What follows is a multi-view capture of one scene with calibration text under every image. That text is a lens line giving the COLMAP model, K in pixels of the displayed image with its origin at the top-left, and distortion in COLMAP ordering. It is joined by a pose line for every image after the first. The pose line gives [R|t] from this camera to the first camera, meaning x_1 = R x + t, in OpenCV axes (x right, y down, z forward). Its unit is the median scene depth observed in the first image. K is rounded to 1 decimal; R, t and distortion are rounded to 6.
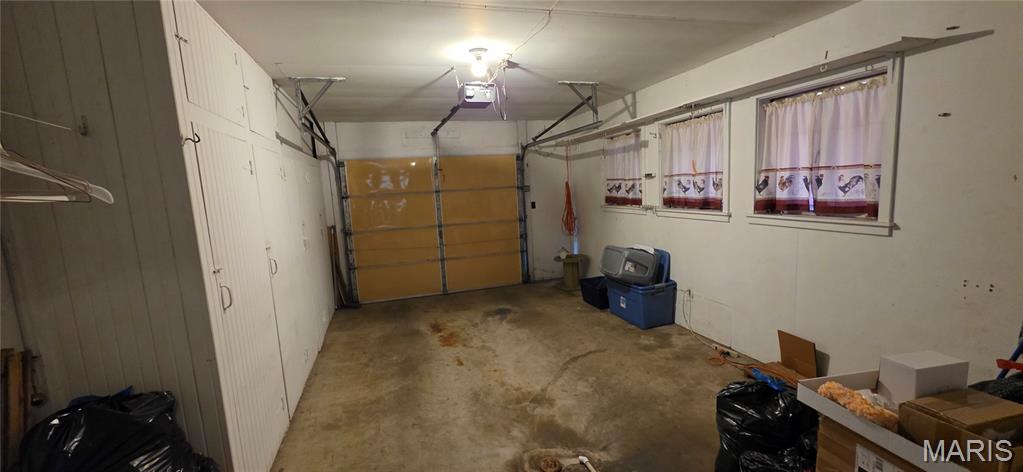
lens RADIAL K [[409.6, 0, 509.6], [0, 409.6, 238.6], [0, 0, 1]] dist [-0.001759, 0.002079]
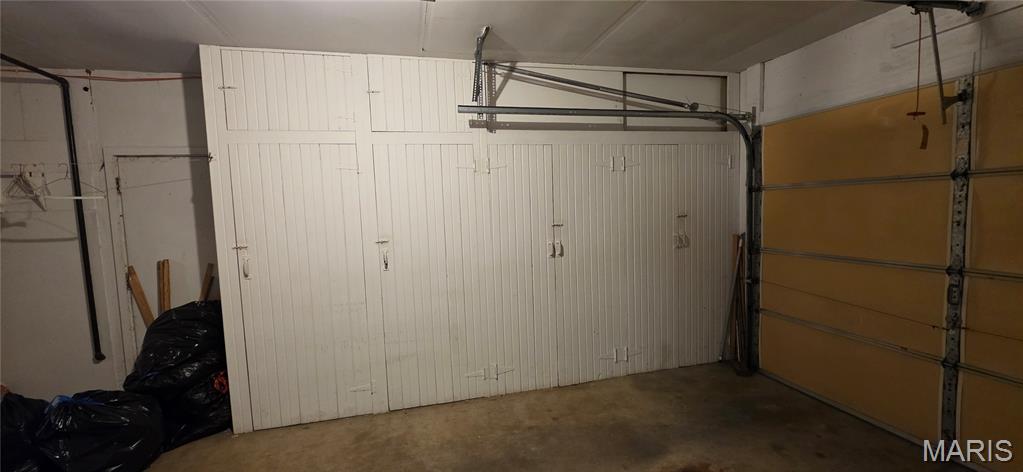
lens RADIAL K [[409.6, 0, 511.5], [0, 409.6, 239.7], [0, 0, 1]] dist [-0.001759, 0.002079]
pose [[-0.052872, 0.129957, -0.990109, 0.243472], [-0.090699, 0.986773, 0.134363, -0.086231], [0.994474, 0.096906, -0.040385, 0.766931]]
